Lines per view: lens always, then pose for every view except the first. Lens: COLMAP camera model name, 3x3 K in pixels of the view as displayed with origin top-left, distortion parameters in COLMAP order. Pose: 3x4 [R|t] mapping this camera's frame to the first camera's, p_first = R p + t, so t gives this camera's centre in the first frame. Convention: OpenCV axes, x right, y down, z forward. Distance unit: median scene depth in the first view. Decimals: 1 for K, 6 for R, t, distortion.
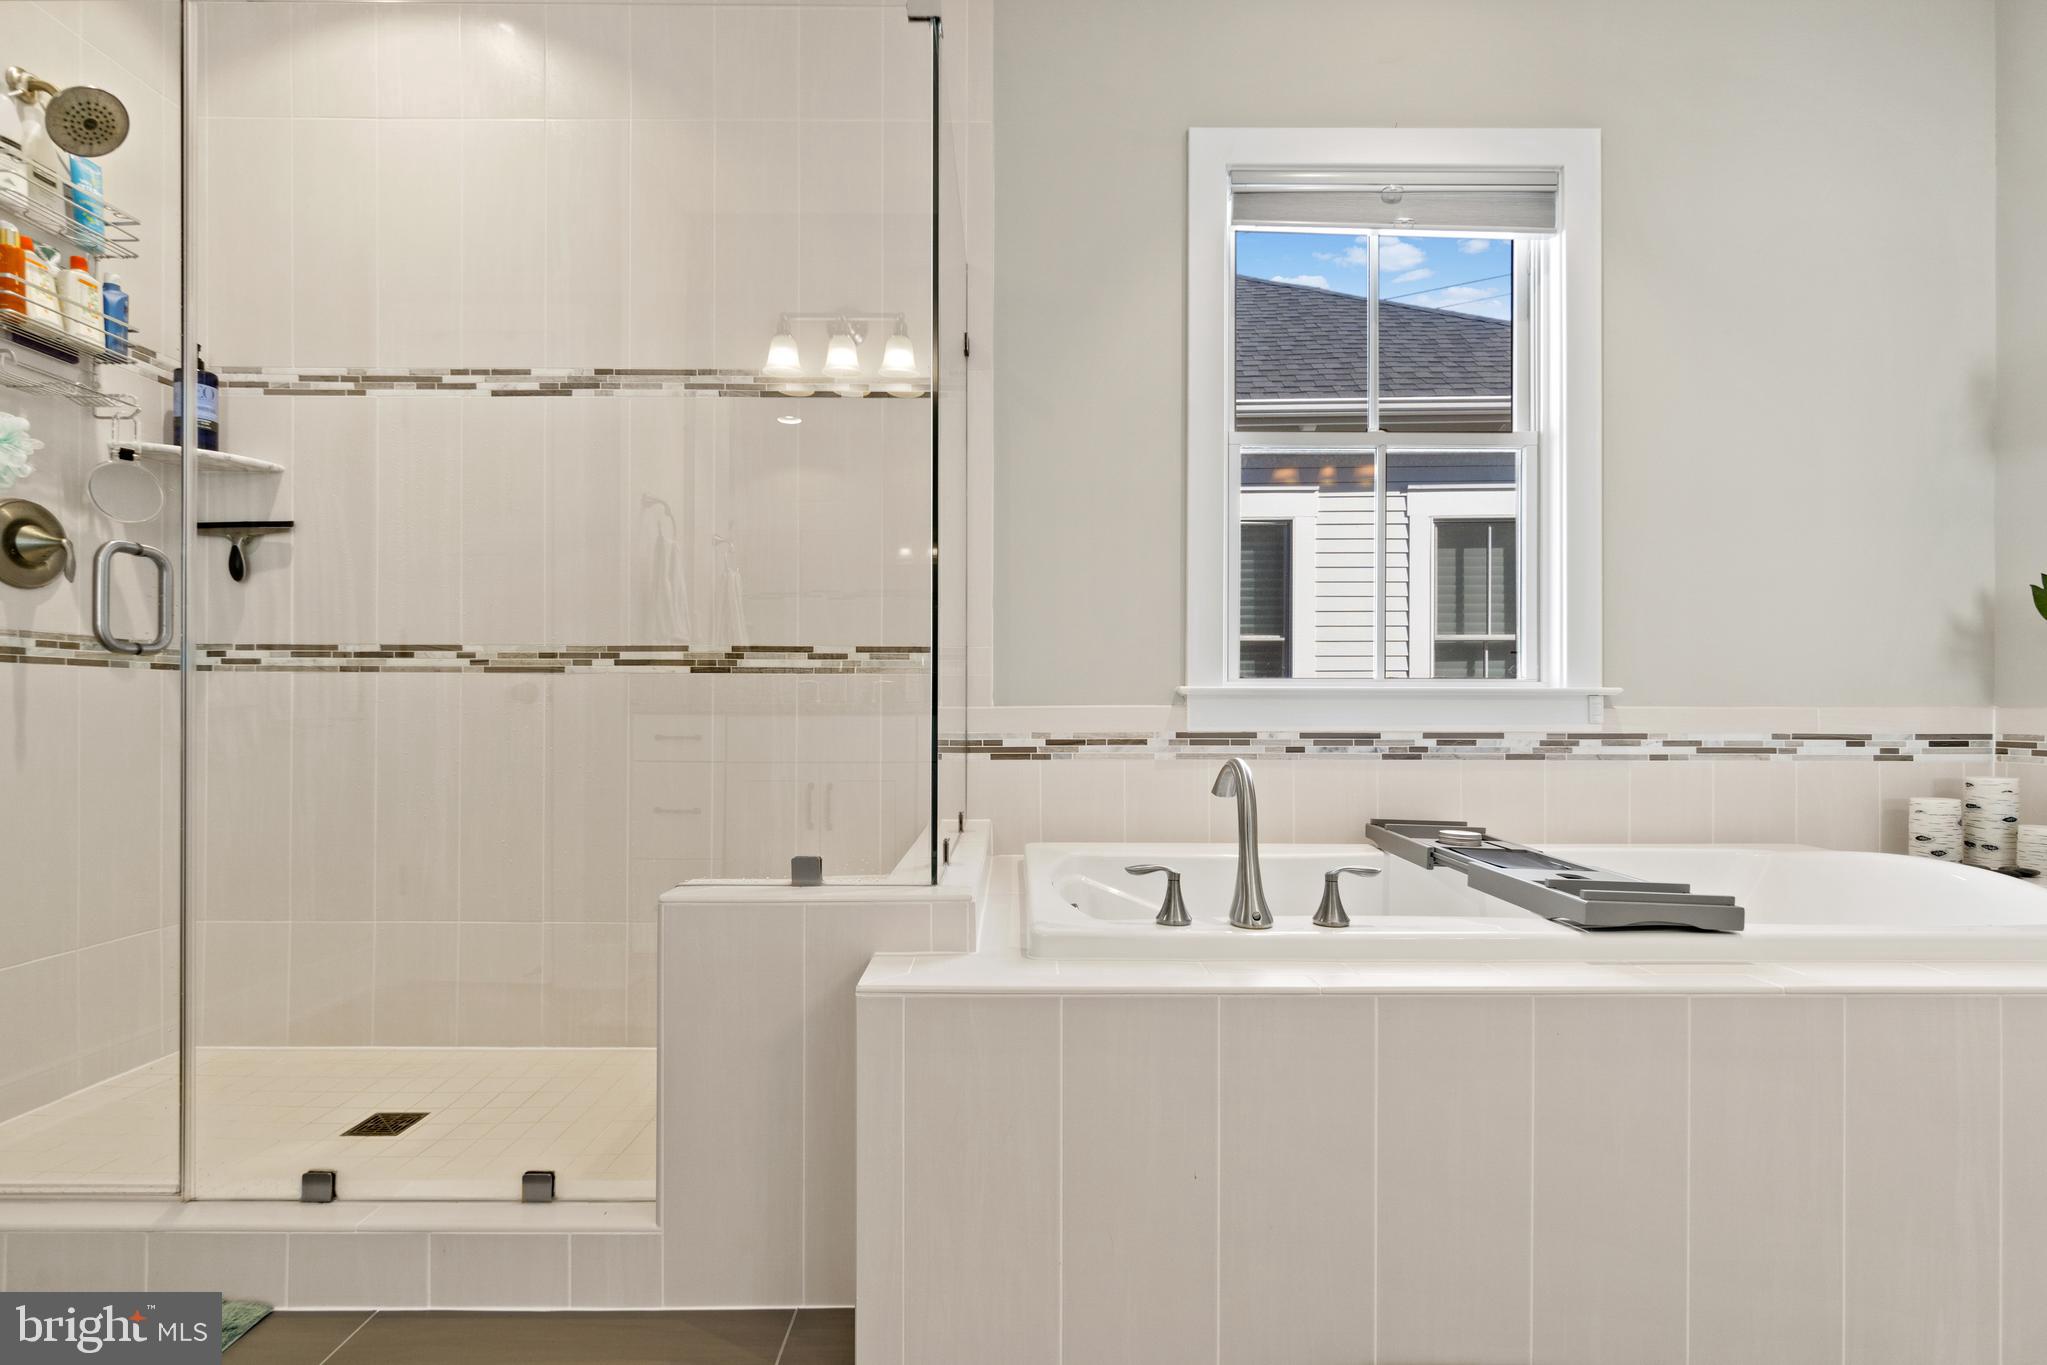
lens RADIAL K [[956.9, 0, 1020.7], [0, 956.9, 702.3], [0, 0, 1]] dist [0.000776, -0.000216]
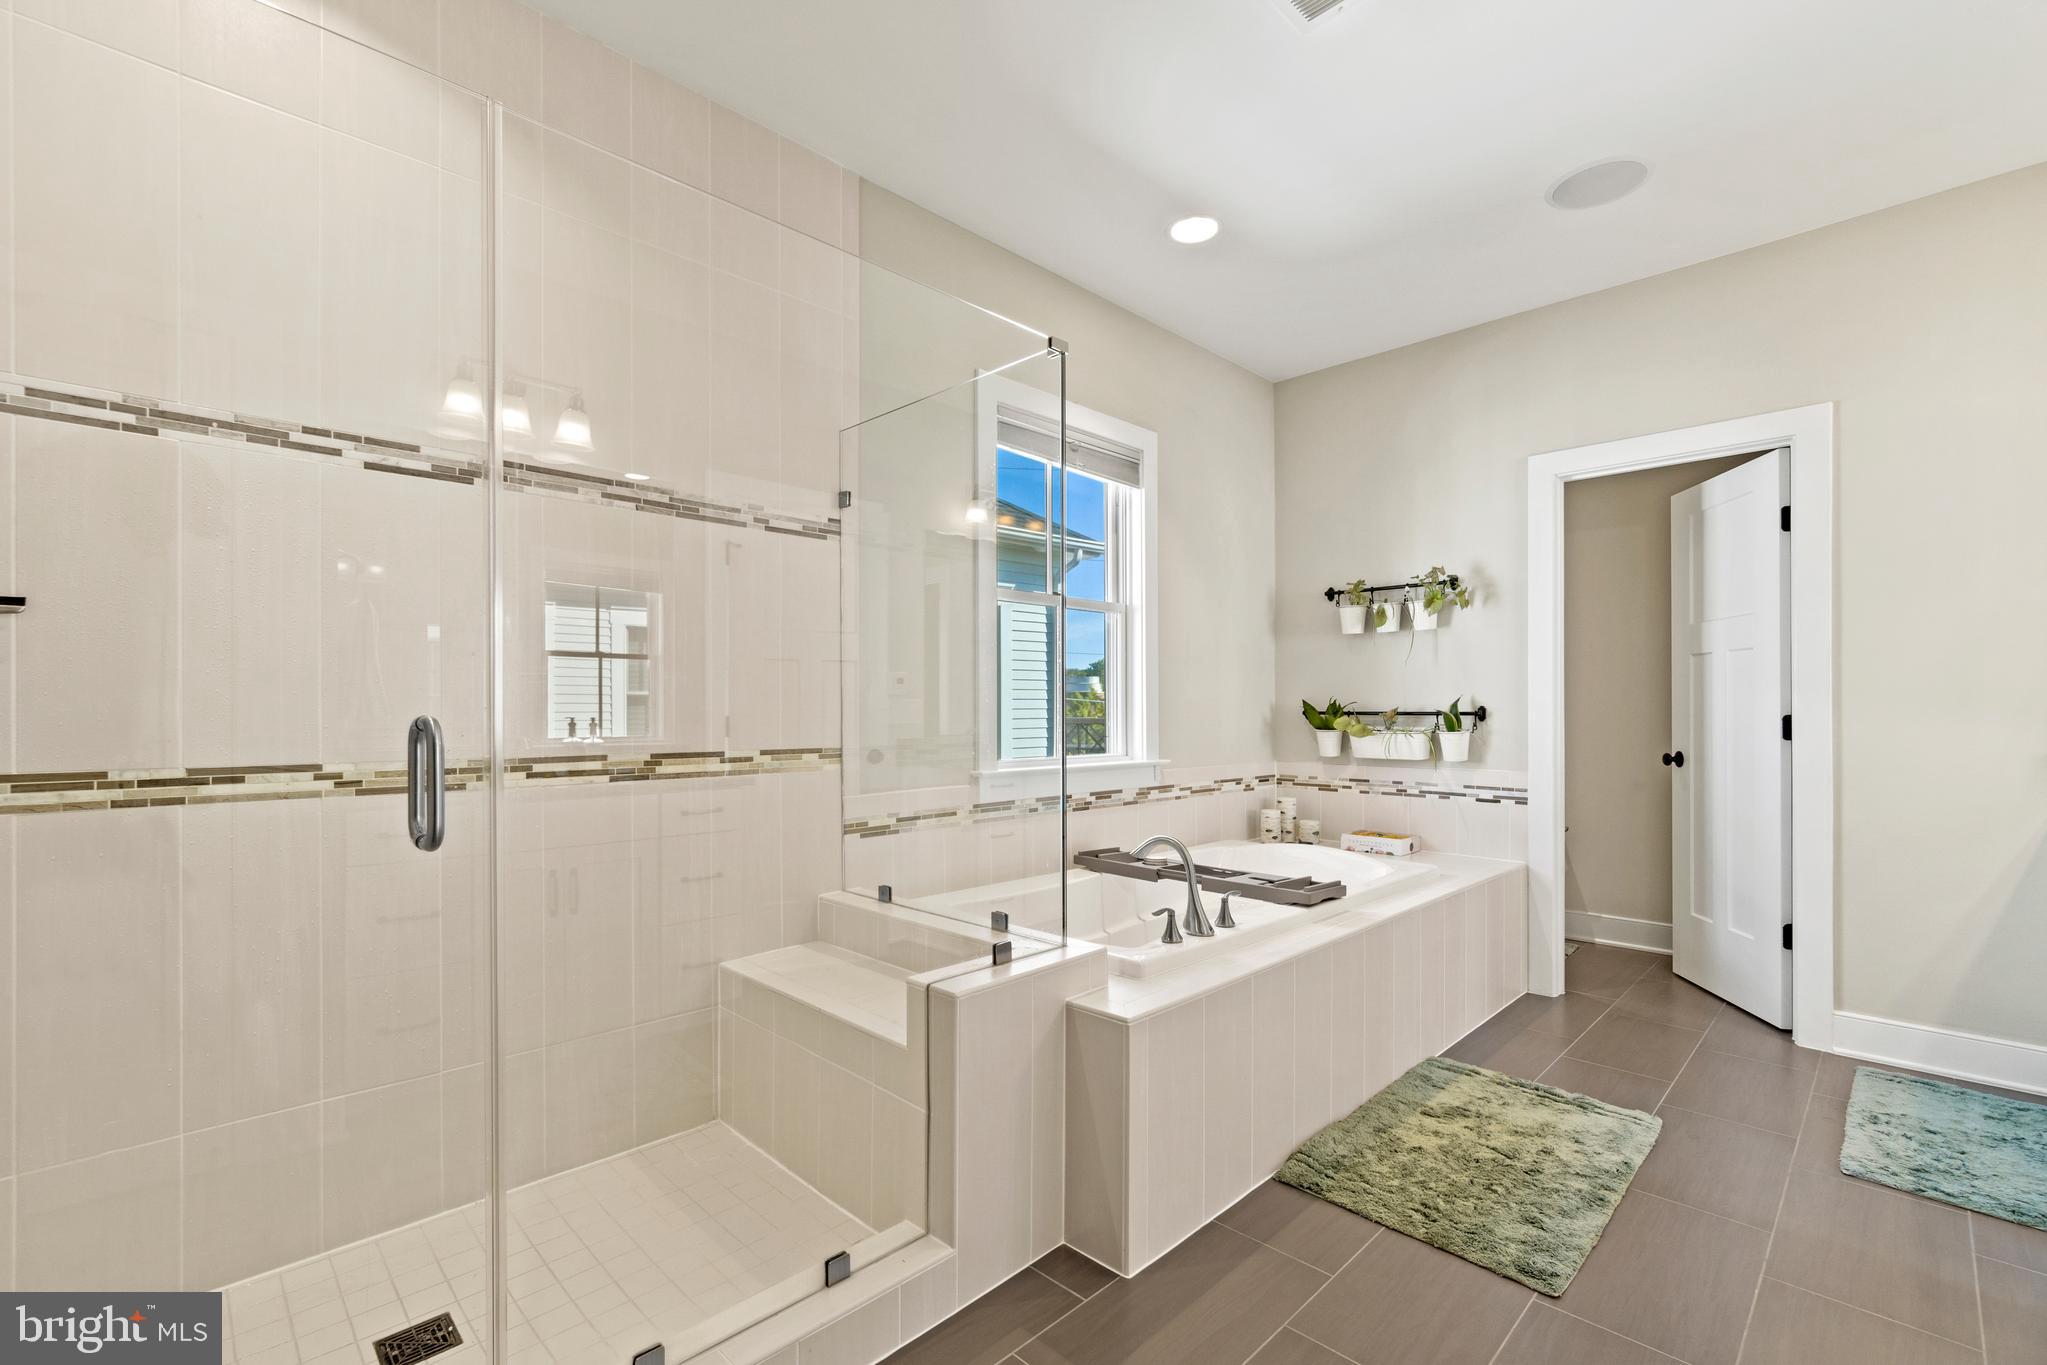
lens RADIAL K [[882.1, 0, 974.6], [0, 882.1, 703.5], [0, 0, 1]] dist [-0.005880, 0.000037]
pose [[0.732695, -0.000126, 0.680557, -0.692814], [0.001111, 0.999999, -0.001012, -0.111622], [-0.680556, 0.001498, 0.732694, 0.064318]]
